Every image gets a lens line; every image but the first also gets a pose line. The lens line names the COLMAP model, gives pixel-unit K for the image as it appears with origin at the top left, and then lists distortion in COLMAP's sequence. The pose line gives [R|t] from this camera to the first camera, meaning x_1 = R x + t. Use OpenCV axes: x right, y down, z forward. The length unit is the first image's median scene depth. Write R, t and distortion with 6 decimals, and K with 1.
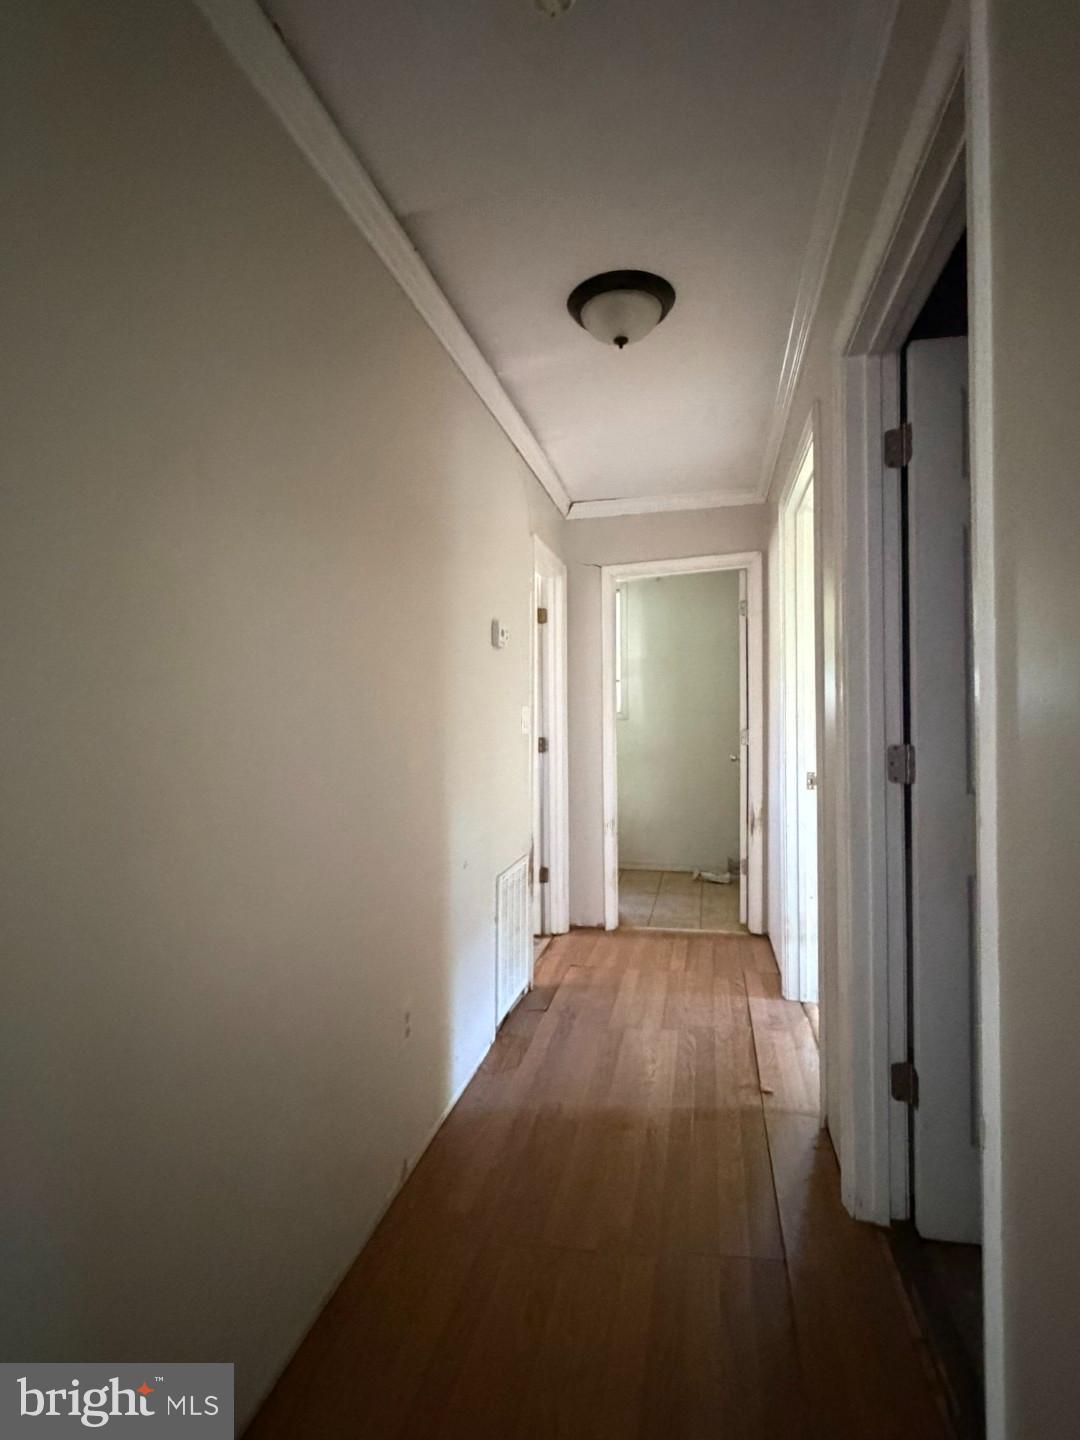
lens RADIAL K [[734.5, 0, 531.2], [0, 734.5, 715.9], [0, 0, 1]] dist [0.000186, 0.000249]
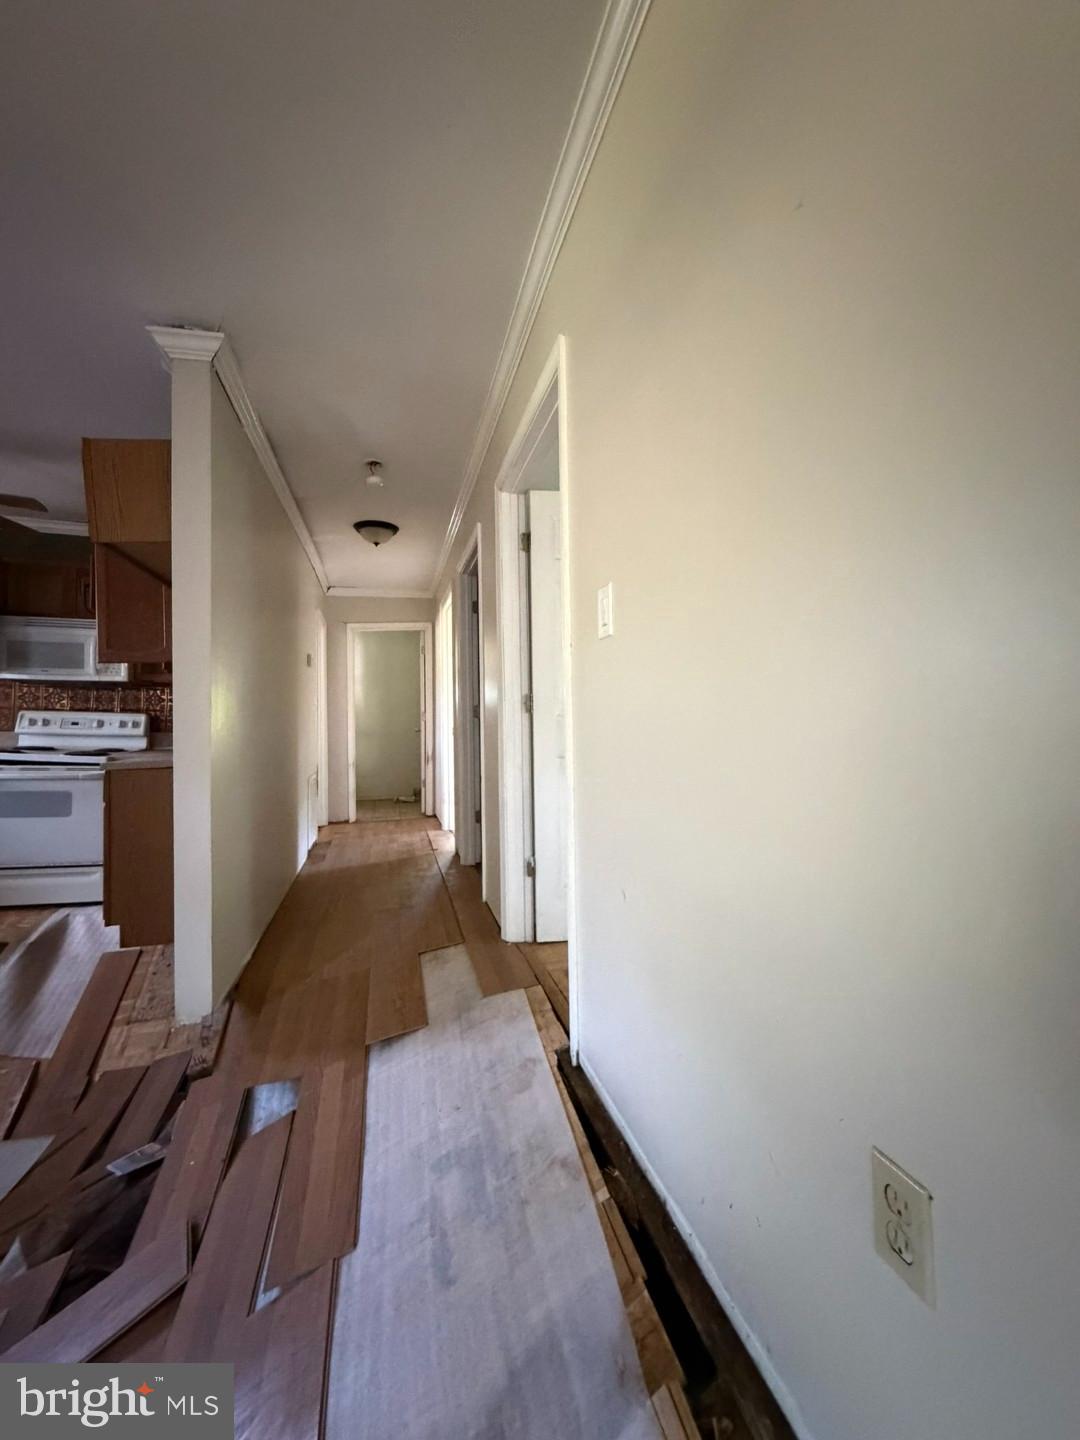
lens RADIAL K [[571.6, 0, 532.7], [0, 571.6, 720.0], [0, 0, 1]] dist [0.002009, -0.000064]
pose [[0.886529, -0.004560, 0.462651, -0.160312], [0.004413, 0.999989, 0.001399, 0.040021], [-0.462652, 0.000801, 0.886540, -0.496781]]
